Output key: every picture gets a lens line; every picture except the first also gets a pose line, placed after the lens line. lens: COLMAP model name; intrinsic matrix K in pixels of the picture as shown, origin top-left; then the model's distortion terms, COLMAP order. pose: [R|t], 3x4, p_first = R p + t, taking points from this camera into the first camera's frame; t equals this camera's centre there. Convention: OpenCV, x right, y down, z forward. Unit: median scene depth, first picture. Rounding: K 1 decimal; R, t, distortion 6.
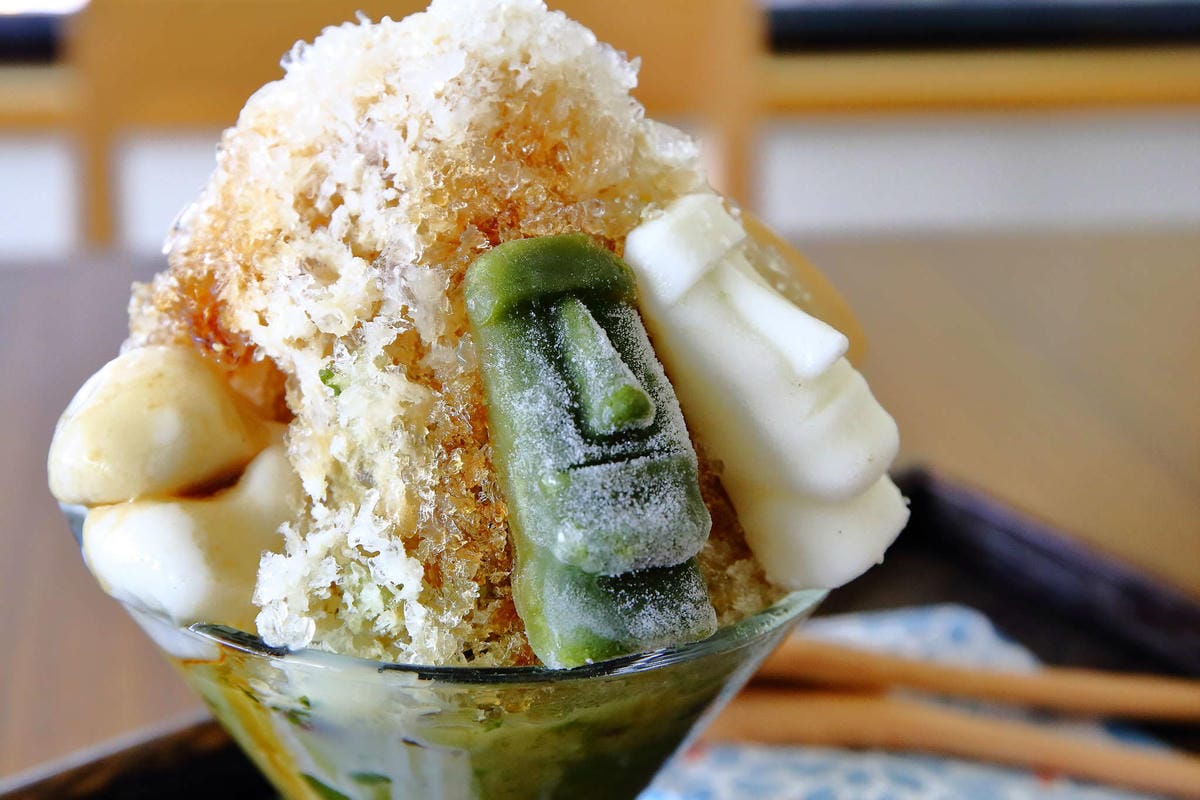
lens RADIAL K [[2089.2, 0, 589.1], [0, 2089.2, 395.2], [0, 0, 1]] dist [0.081397, 0.000000]
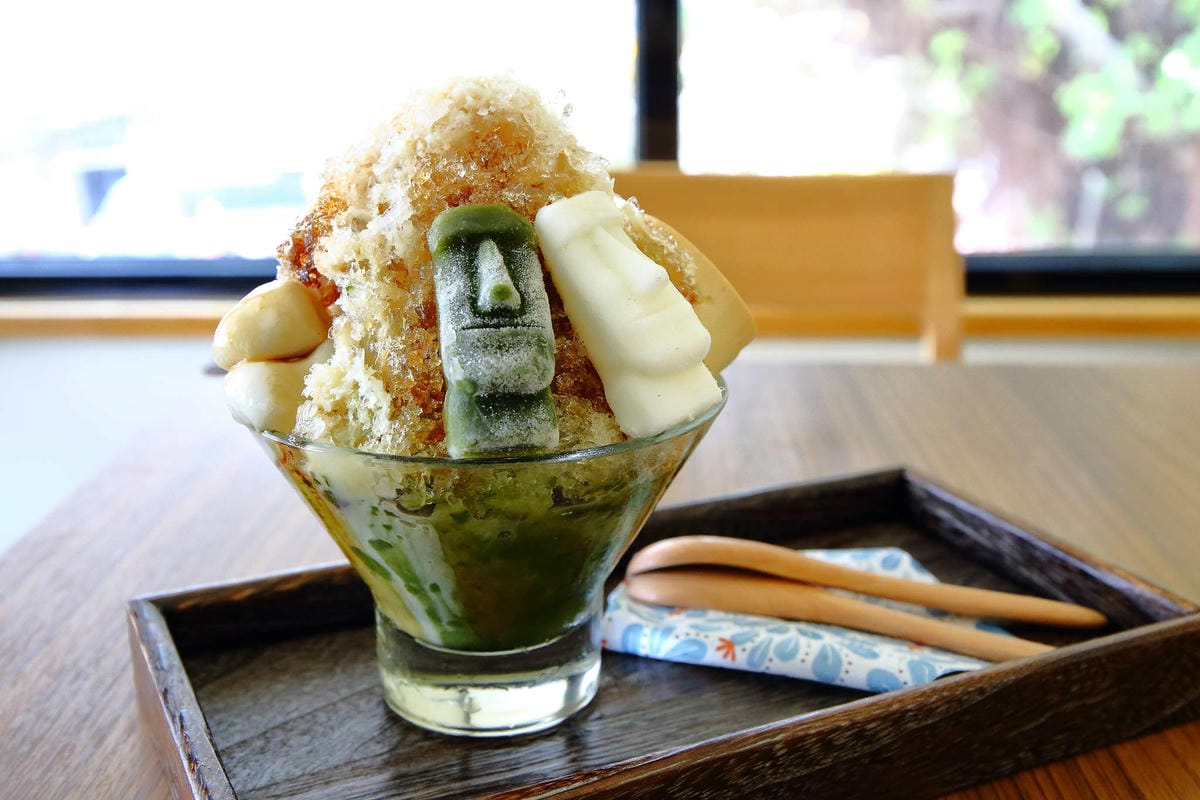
lens RADIAL K [[1444.3, 0, 602.1], [0, 1444.3, 402.7], [0, 0, 1]] dist [-0.028223, 0.000000]
pose [[0.966621, 0.030446, -0.254394, 0.364352], [-0.060791, 0.991814, -0.112288, 0.199773], [0.248892, 0.124005, 0.960560, -0.048962]]
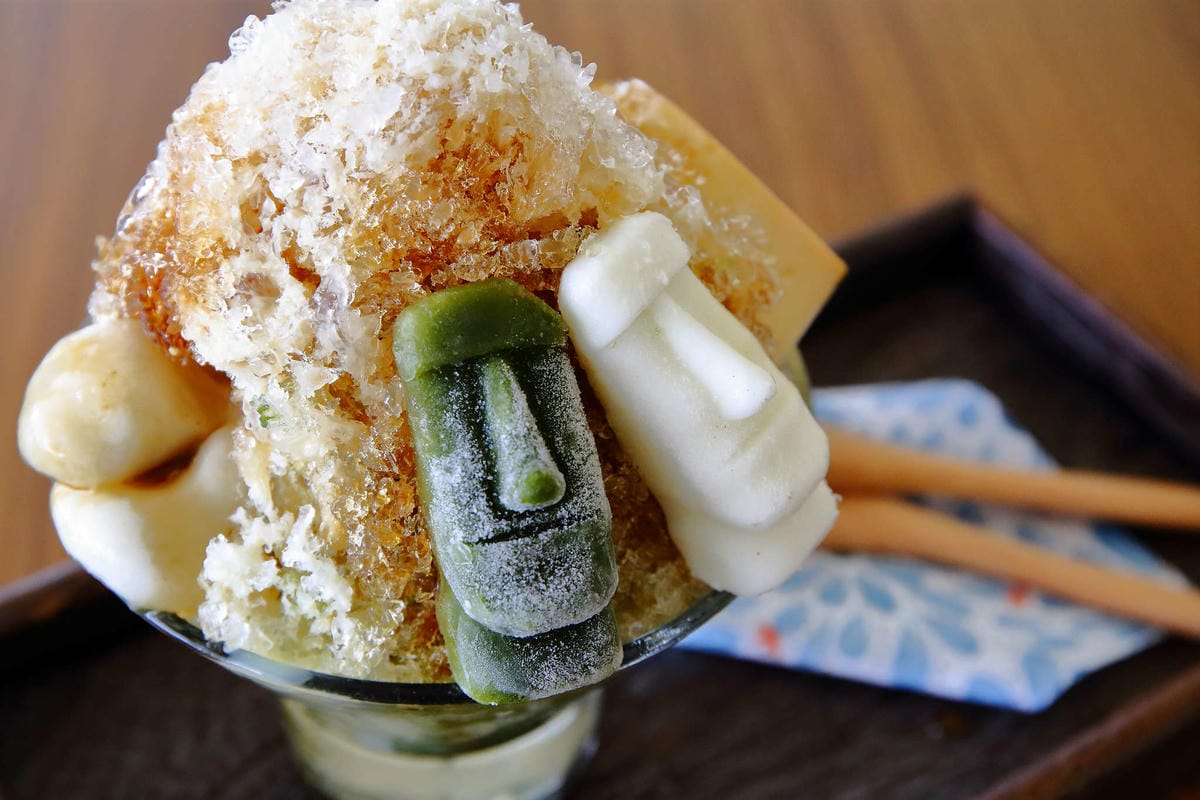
lens RADIAL K [[2089.2, 0, 605.9], [0, 2089.2, 410.1], [0, 0, 1]] dist [0.081397, 0.000000]
pose [[0.994484, 0.071069, -0.077144, 0.123203], [-0.039370, 0.934613, 0.353482, -0.377650], [0.097221, -0.348495, 0.932255, 0.047545]]
